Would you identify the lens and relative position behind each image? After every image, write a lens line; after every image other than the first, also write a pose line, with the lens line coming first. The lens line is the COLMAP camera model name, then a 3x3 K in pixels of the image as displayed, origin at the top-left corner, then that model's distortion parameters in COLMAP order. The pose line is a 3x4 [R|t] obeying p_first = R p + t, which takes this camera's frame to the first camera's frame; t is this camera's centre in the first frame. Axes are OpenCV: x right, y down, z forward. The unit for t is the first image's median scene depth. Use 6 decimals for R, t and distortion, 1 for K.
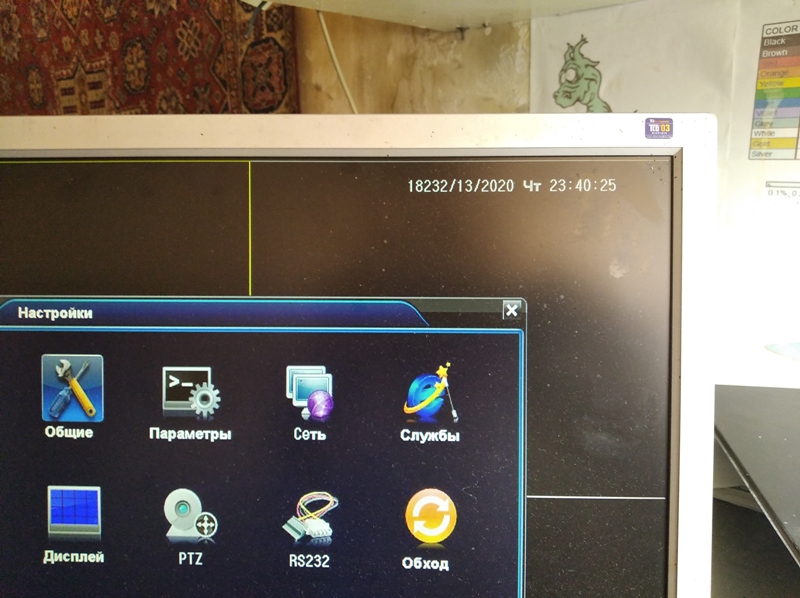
lens RADIAL K [[634.8, 0, 403.6], [0, 634.8, 308.0], [0, 0, 1]] dist [0.036524, -0.069026]
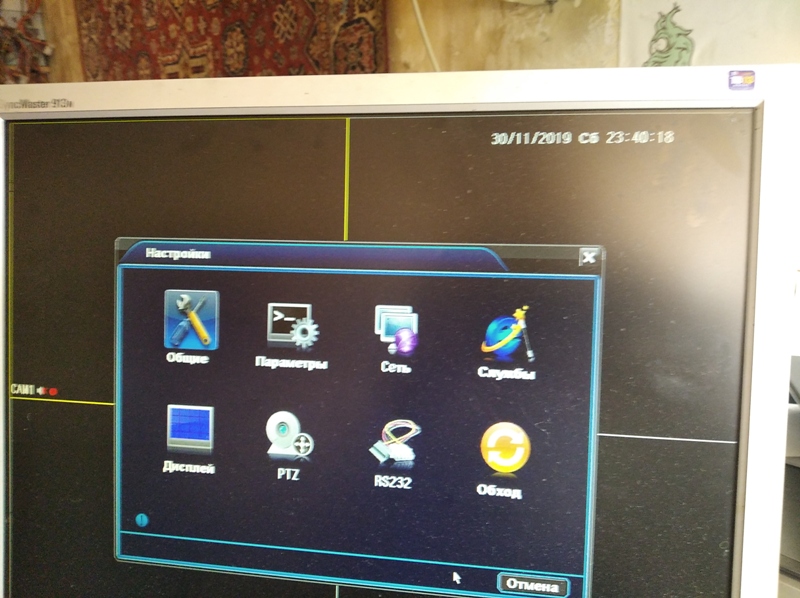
lens RADIAL K [[634.8, 0, 403.6], [0, 634.8, 308.0], [0, 0, 1]] dist [0.036524, -0.069026]
pose [[0.991814, 0.027319, -0.124736, 0.000267], [-0.024800, 0.999457, 0.021702, 0.070164], [0.125261, -0.018431, 0.991953, -0.083589]]
